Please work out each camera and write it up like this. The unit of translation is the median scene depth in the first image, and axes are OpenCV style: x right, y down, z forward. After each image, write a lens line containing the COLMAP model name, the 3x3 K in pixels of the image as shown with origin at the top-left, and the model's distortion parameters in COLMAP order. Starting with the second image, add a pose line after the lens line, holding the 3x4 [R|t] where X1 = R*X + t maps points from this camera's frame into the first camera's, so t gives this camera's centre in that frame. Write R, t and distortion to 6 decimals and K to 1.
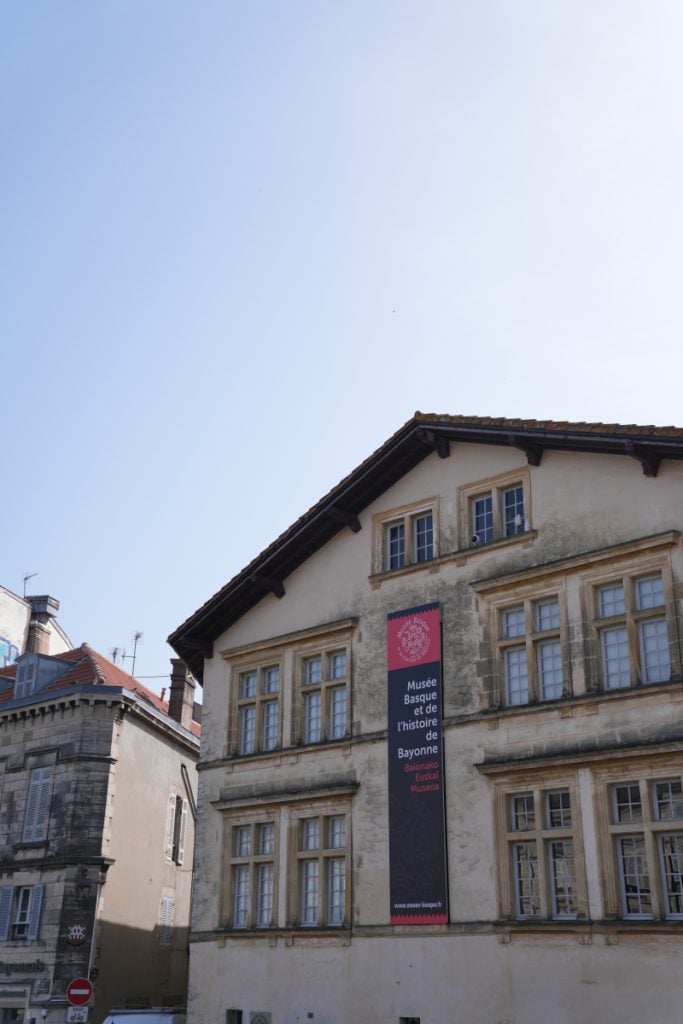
lens RADIAL K [[1139.2, 0, 344.7], [0, 1139.2, 513.6], [0, 0, 1]] dist [0.084507, 0.000000]
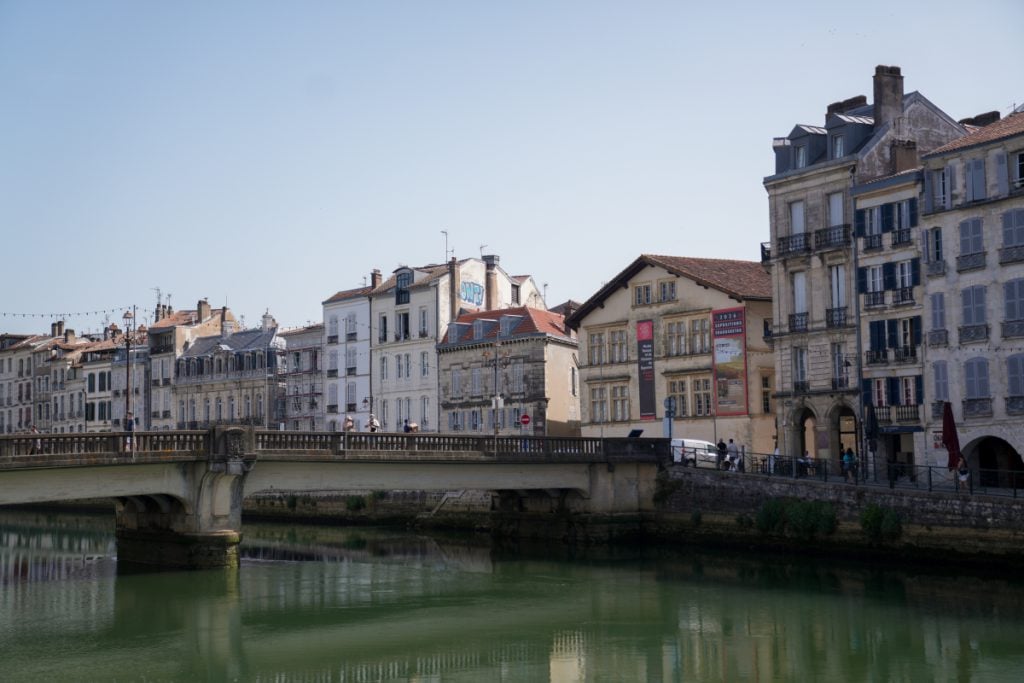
lens RADIAL K [[1353.7, 0, 511.3], [0, 1353.7, 340.8], [0, 0, 1]] dist [-0.067427, 0.000000]
pose [[0.980834, -0.047463, -0.188975, 0.360397], [0.100061, 0.954916, 0.279505, -0.831734], [0.167189, -0.293057, 0.941364, -2.246870]]
